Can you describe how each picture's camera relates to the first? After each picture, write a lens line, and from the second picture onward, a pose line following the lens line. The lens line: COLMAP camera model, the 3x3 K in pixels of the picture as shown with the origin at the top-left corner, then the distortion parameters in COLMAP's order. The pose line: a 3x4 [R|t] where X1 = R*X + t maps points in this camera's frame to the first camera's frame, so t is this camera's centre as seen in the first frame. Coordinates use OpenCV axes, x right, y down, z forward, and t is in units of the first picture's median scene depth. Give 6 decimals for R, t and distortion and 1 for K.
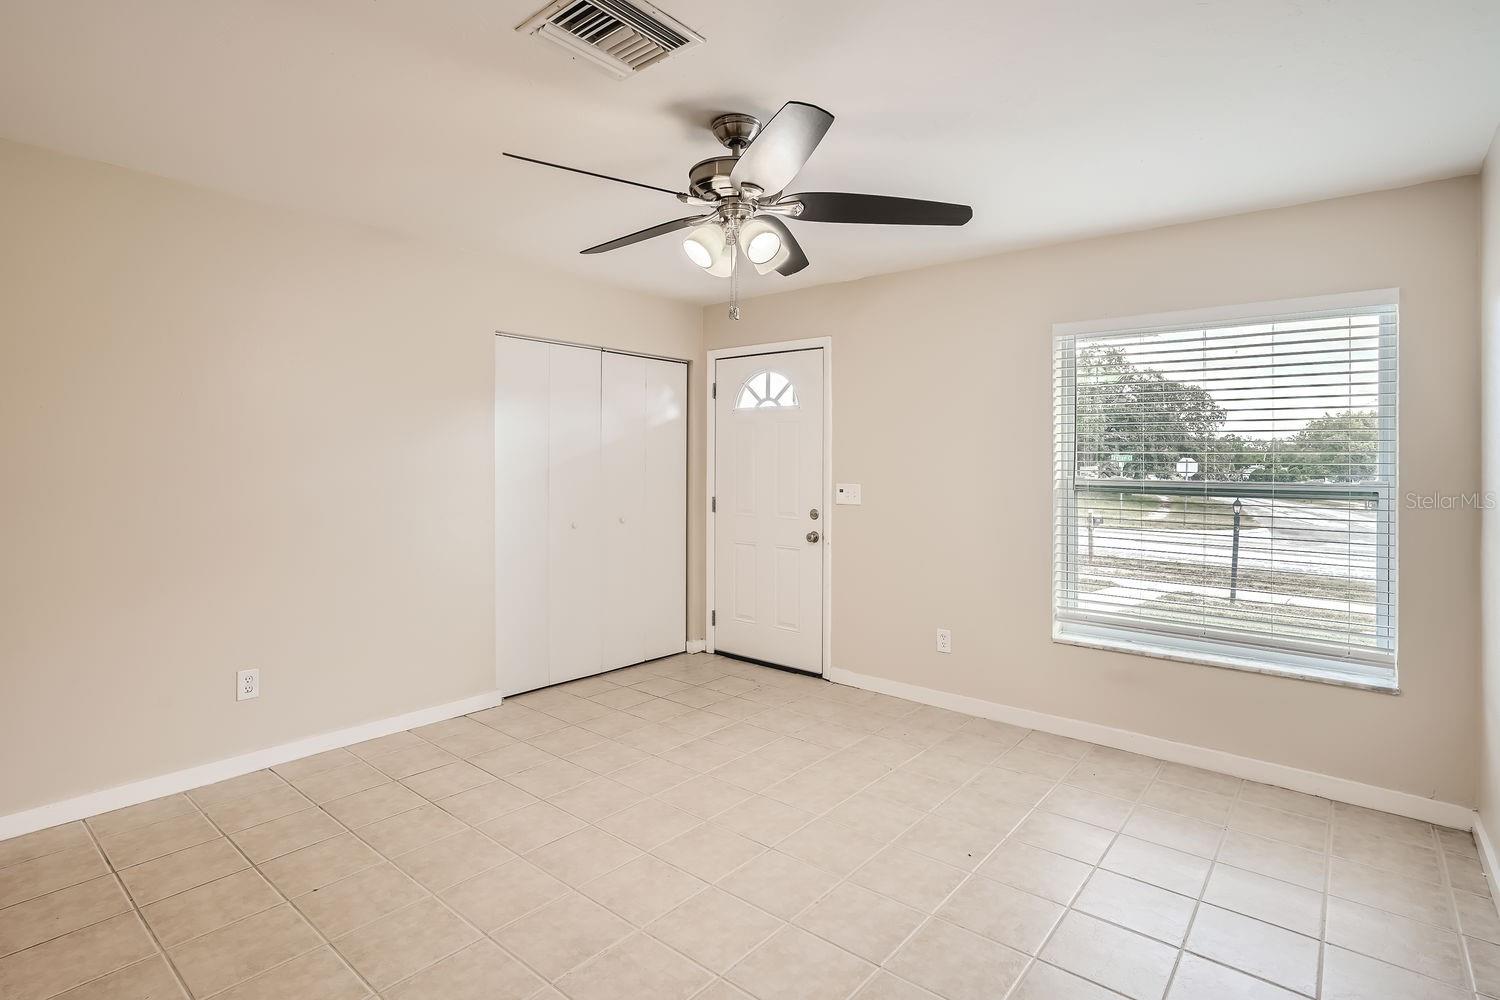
lens RADIAL K [[744.7, 0, 752.9], [0, 744.7, 485.6], [0, 0, 1]] dist [-0.037552, 0.019586]
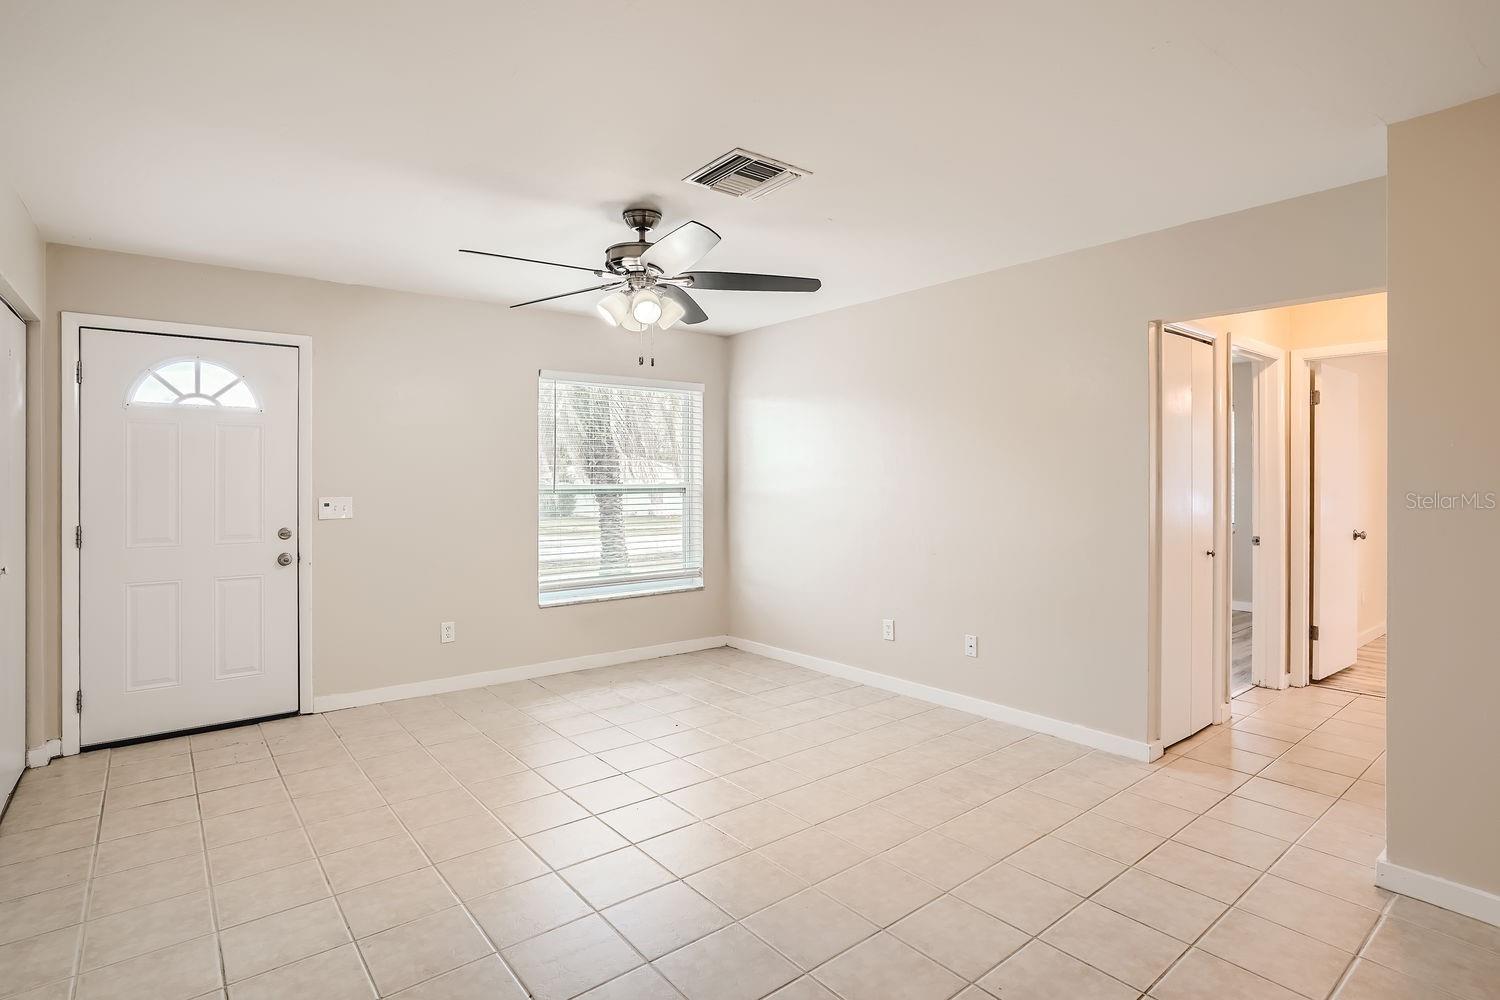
lens RADIAL K [[744.7, 0, 752.9], [0, 744.7, 485.6], [0, 0, 1]] dist [-0.037552, 0.019586]
pose [[0.208653, -0.023573, 0.977706, -0.657177], [0.030862, 0.999370, 0.017509, -0.016349], [-0.977503, 0.026520, 0.209249, 0.273888]]
